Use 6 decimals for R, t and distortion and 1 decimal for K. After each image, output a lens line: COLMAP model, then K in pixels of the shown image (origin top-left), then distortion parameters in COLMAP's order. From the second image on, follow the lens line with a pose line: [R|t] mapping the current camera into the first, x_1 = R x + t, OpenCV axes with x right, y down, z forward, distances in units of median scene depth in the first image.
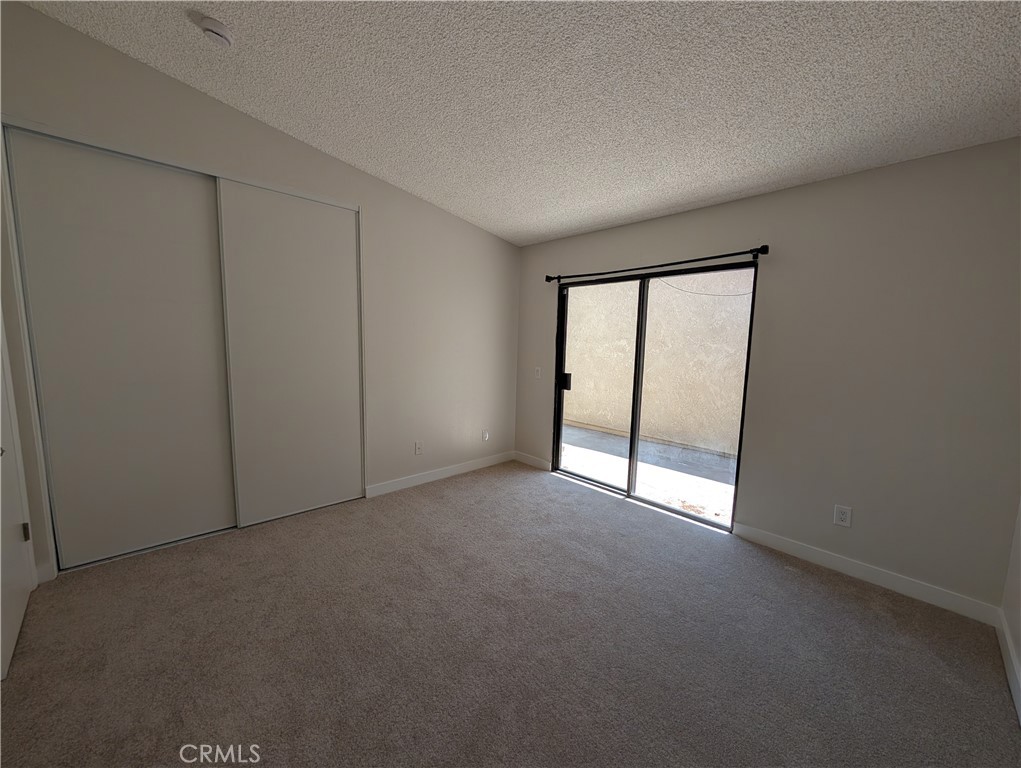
lens RADIAL K [[389.3, 0, 511.4], [0, 389.3, 386.0], [0, 0, 1]] dist [-0.000029, 0.000437]
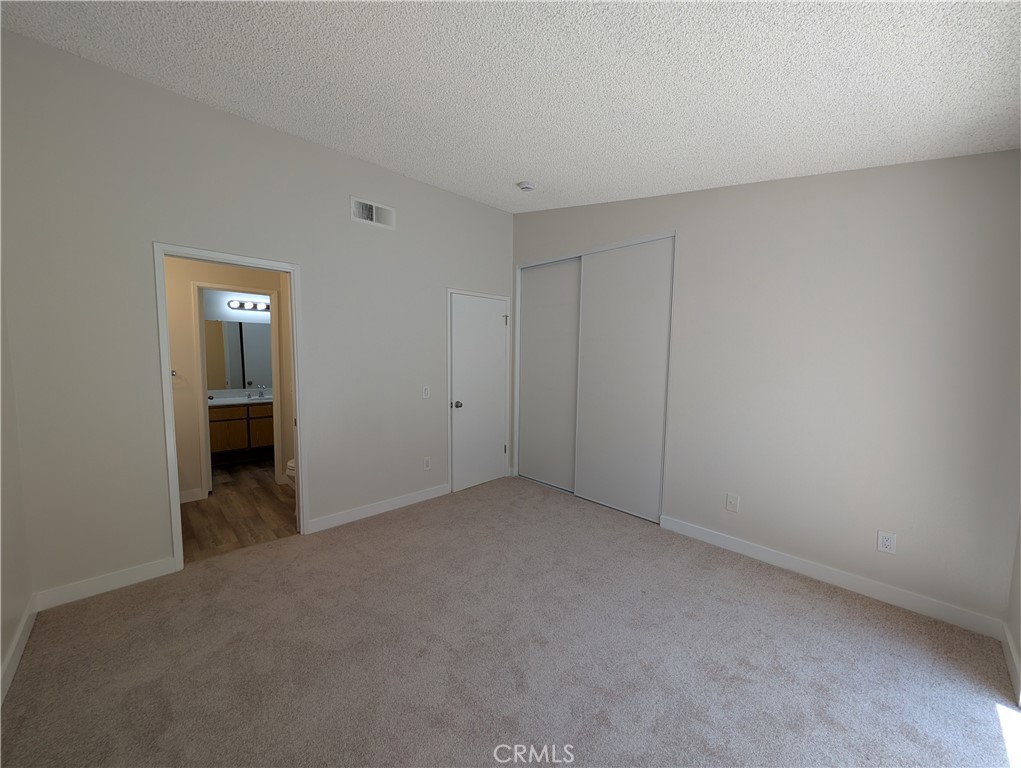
lens RADIAL K [[389.3, 0, 510.8], [0, 389.3, 387.3], [0, 0, 1]] dist [-0.000029, 0.000437]
pose [[0.008998, 0.054113, -0.998494, 0.546826], [-0.130352, 0.990078, 0.052482, -0.054146], [0.991427, 0.129684, 0.015962, 0.547206]]
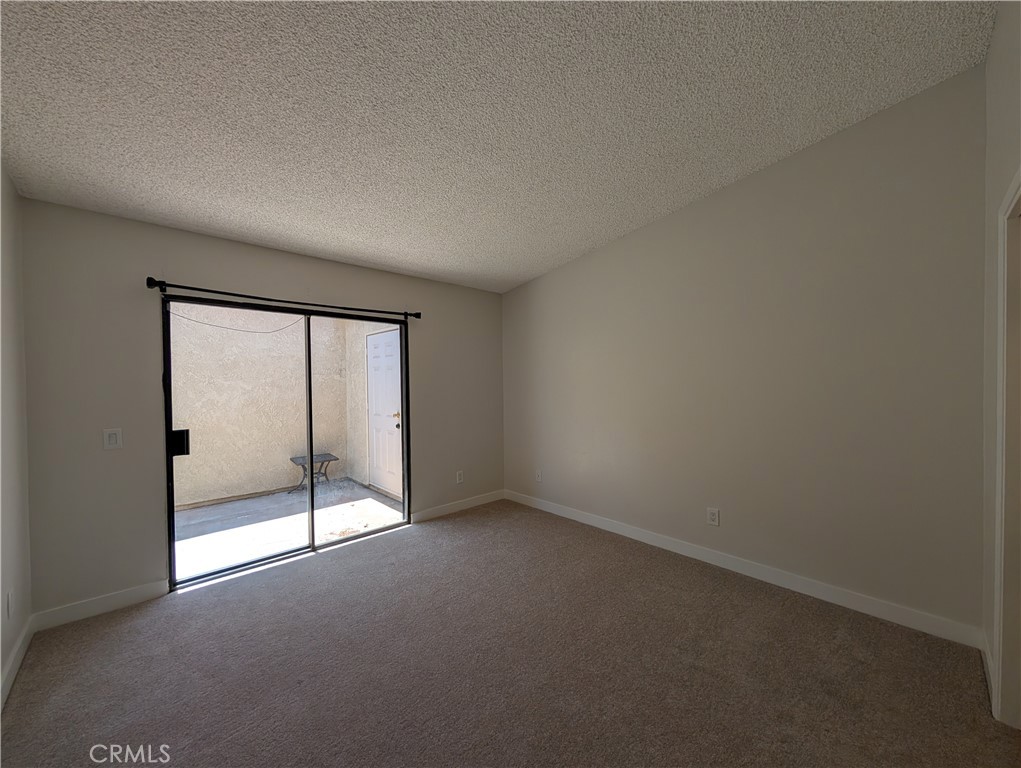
lens RADIAL K [[389.3, 0, 506.5], [0, 389.3, 386.4], [0, 0, 1]] dist [-0.000029, 0.000437]
pose [[-0.003974, -0.038821, 0.999238, -0.590223], [0.122063, 0.991755, 0.039016, -0.074004], [-0.992514, 0.122125, 0.000797, 0.506444]]
